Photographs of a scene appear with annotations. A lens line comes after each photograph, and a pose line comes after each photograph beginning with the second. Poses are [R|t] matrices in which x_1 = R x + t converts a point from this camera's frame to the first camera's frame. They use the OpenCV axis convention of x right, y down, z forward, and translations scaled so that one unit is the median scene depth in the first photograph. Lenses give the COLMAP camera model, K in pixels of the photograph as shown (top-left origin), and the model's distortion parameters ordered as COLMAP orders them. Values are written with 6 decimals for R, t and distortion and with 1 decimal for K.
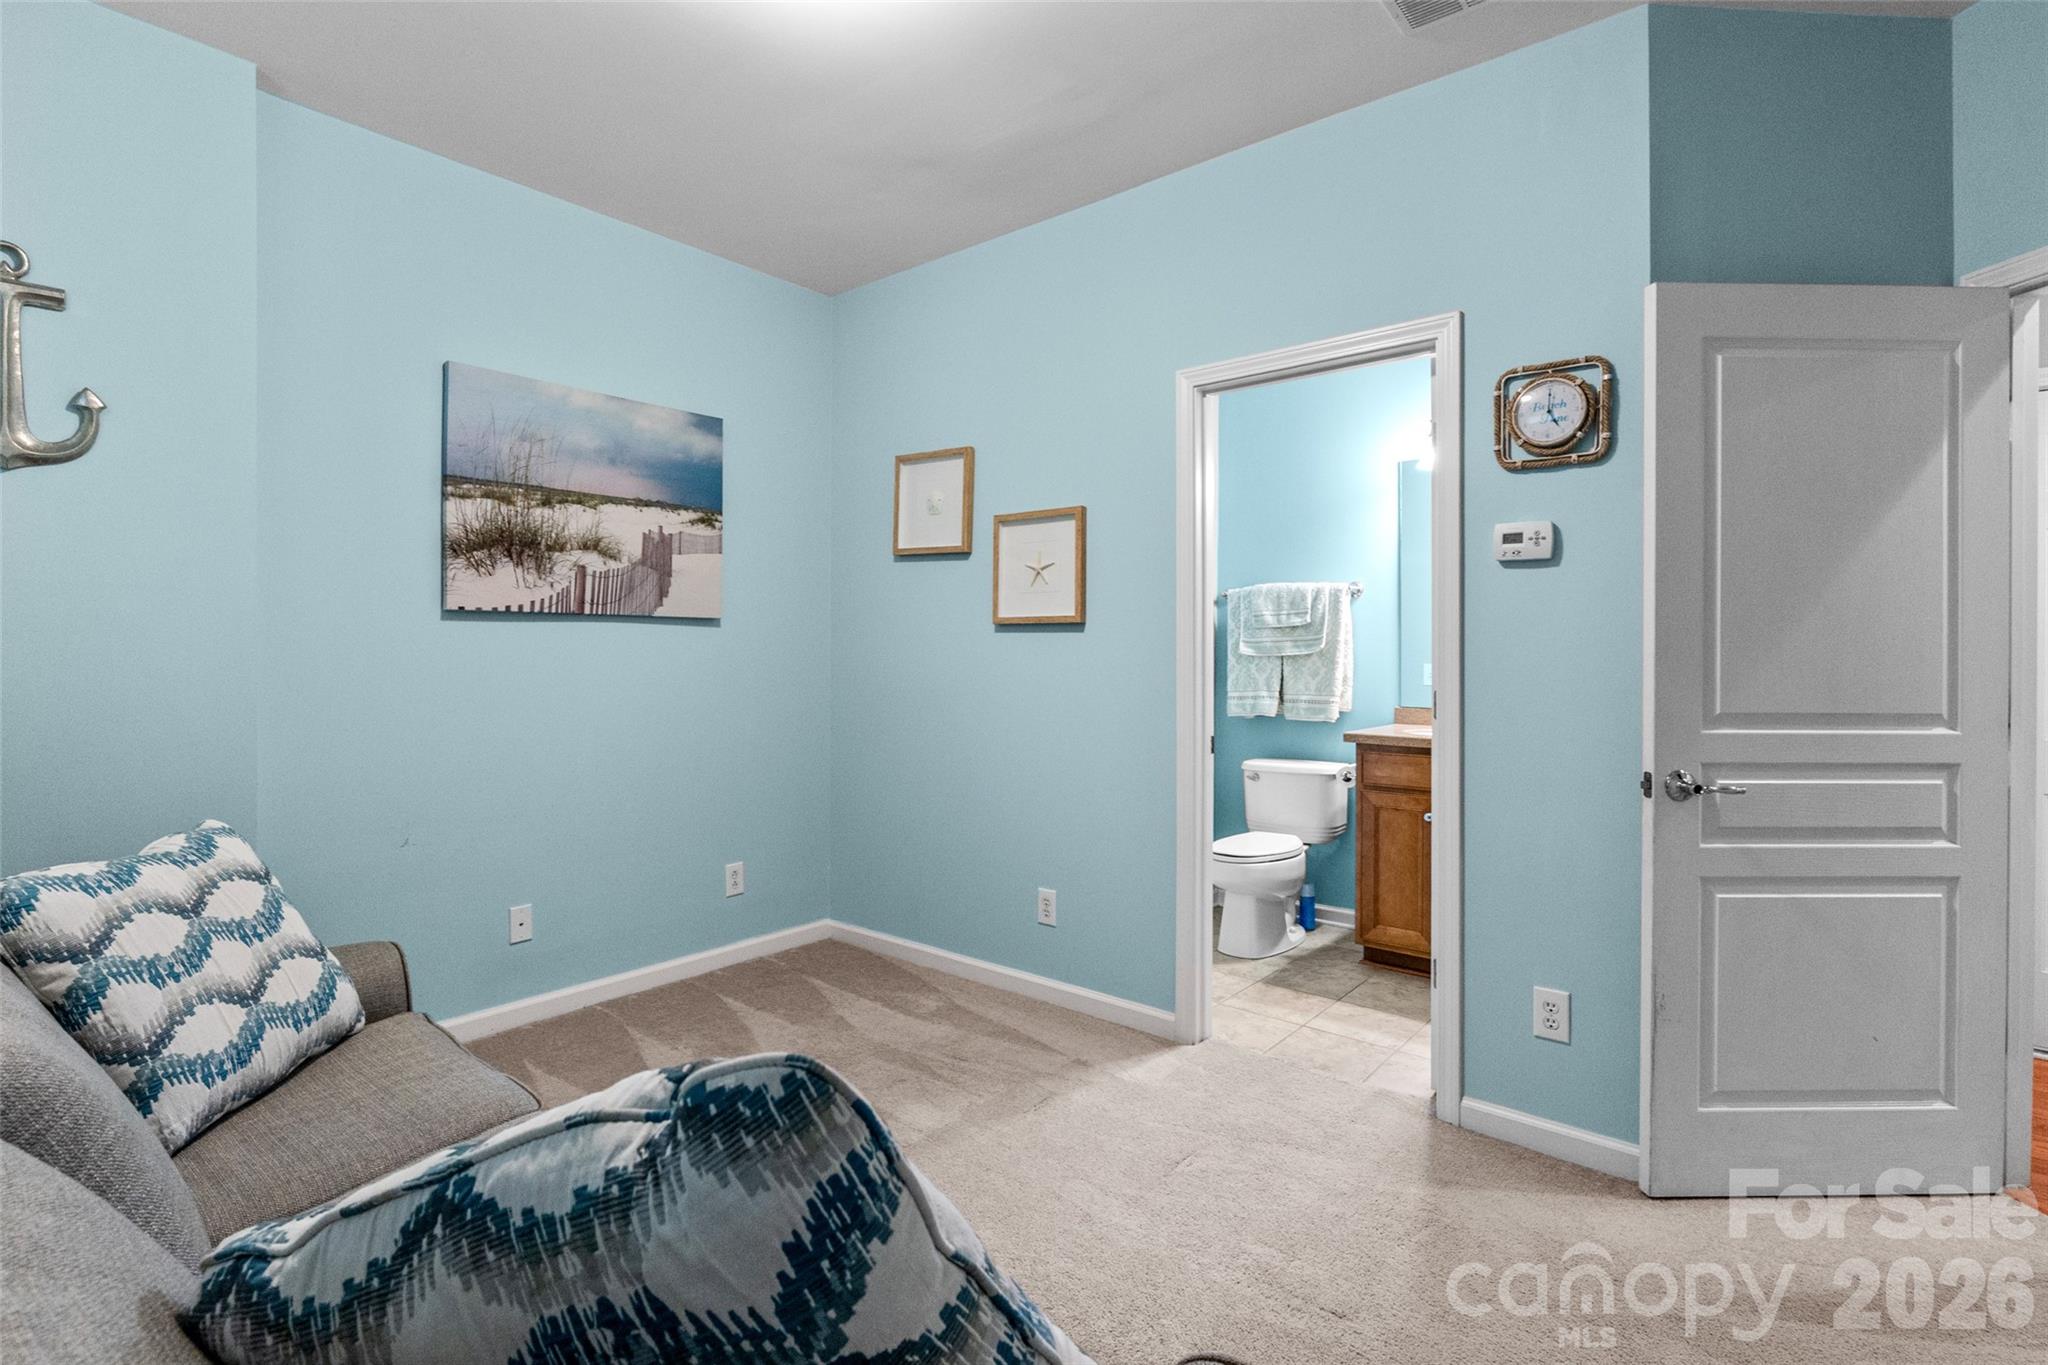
lens RADIAL K [[960.5, 0, 1011.2], [0, 960.5, 655.4], [0, 0, 1]] dist [-0.002333, -0.000151]
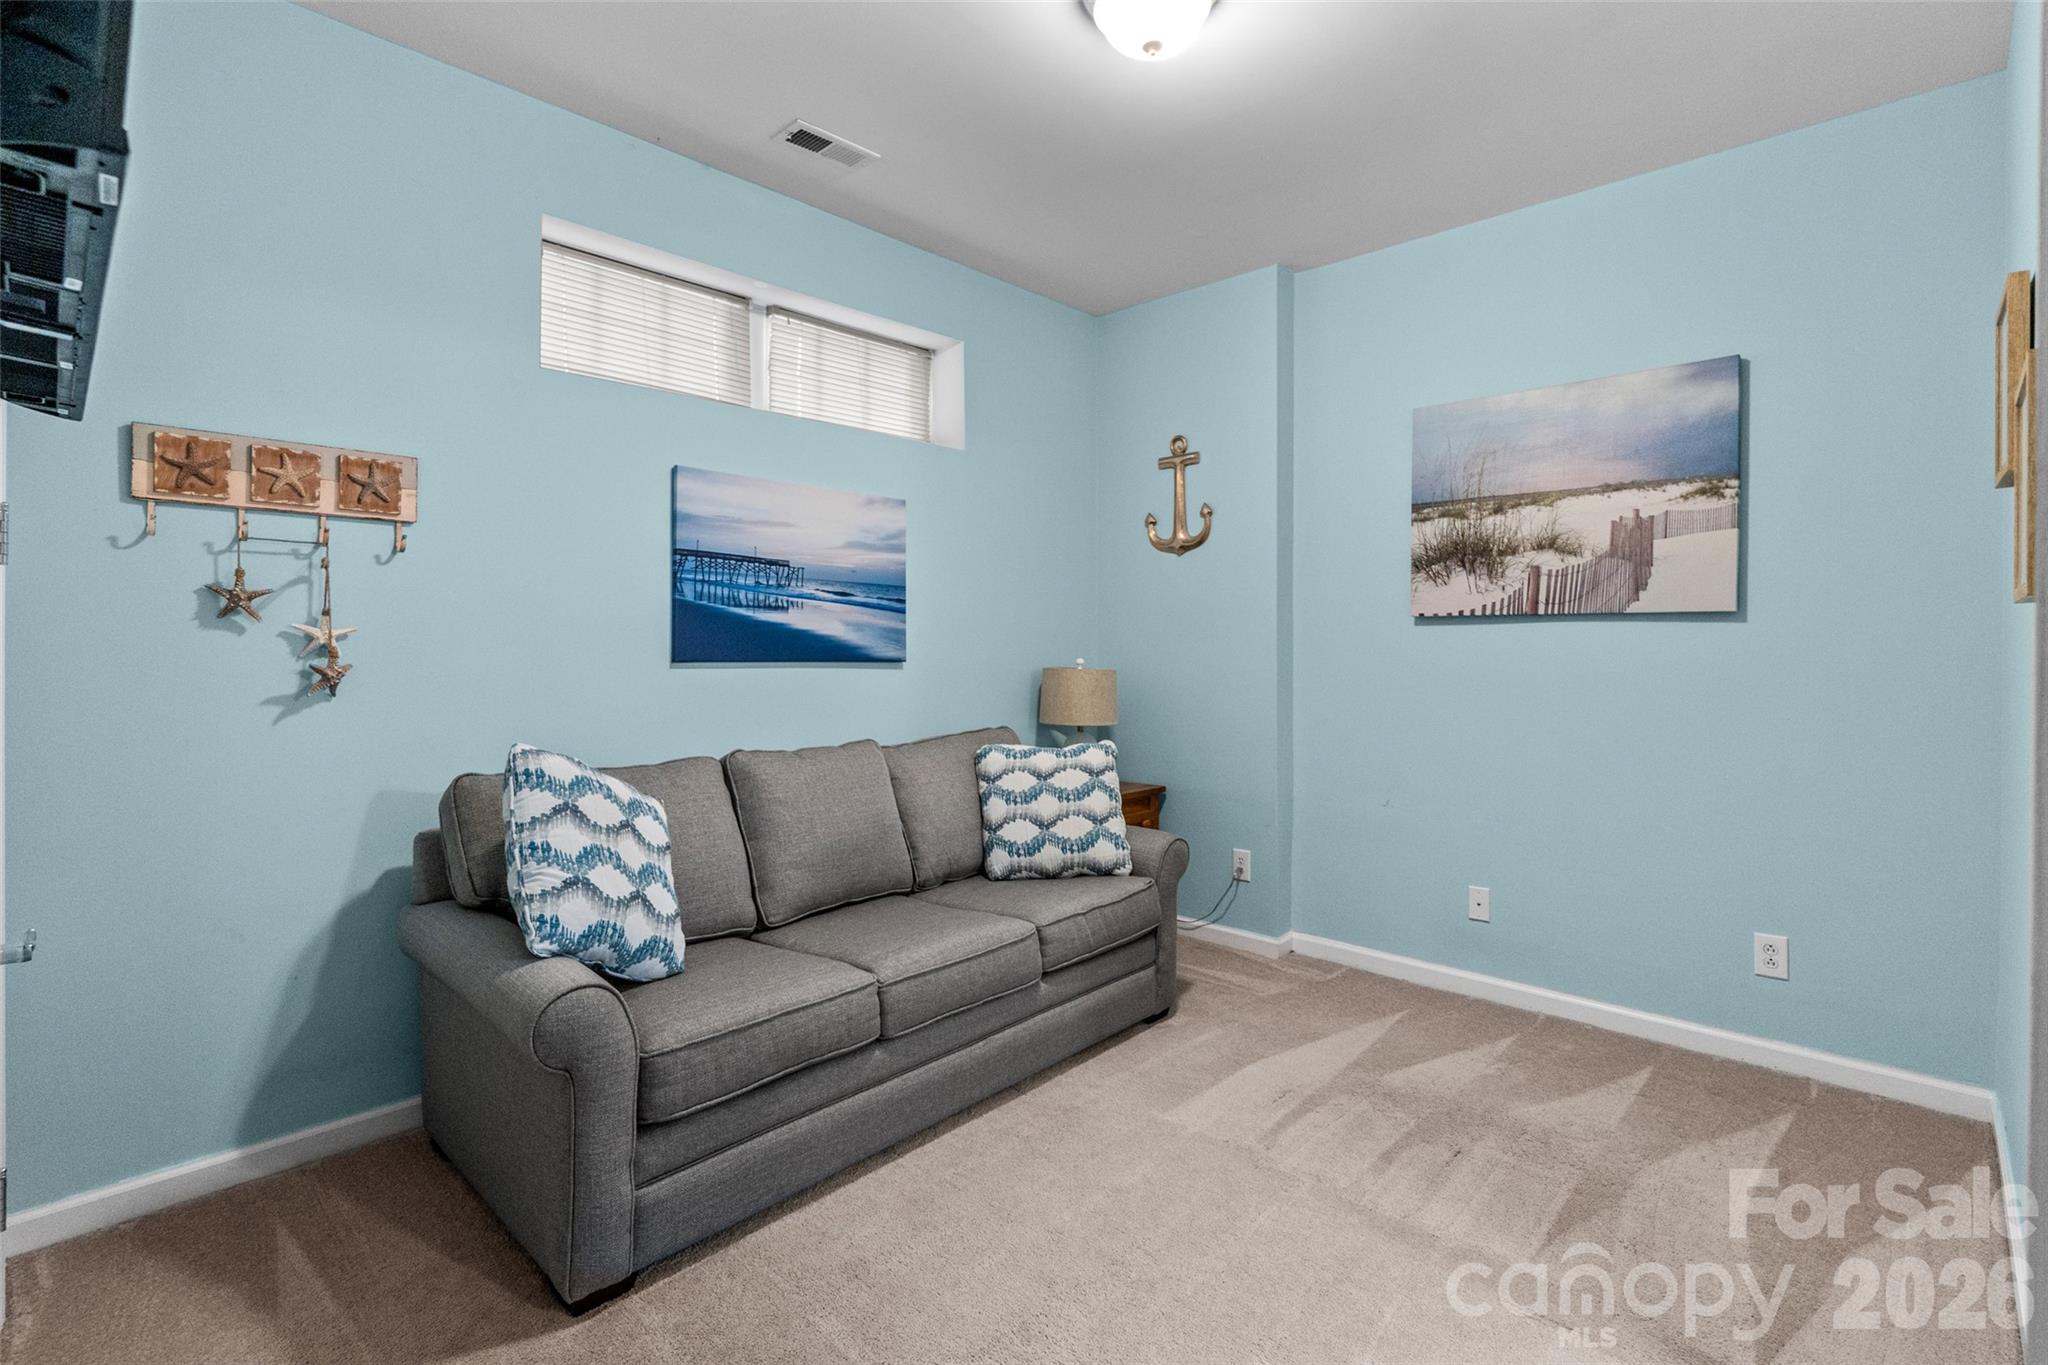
lens RADIAL K [[960.5, 0, 1011.2], [0, 960.5, 655.4], [0, 0, 1]] dist [-0.002333, -0.000151]
pose [[-0.070220, 0.006878, -0.997508, 0.598406], [-0.008892, 0.999932, 0.007521, -0.003639], [0.997492, 0.009398, -0.070154, 0.542347]]
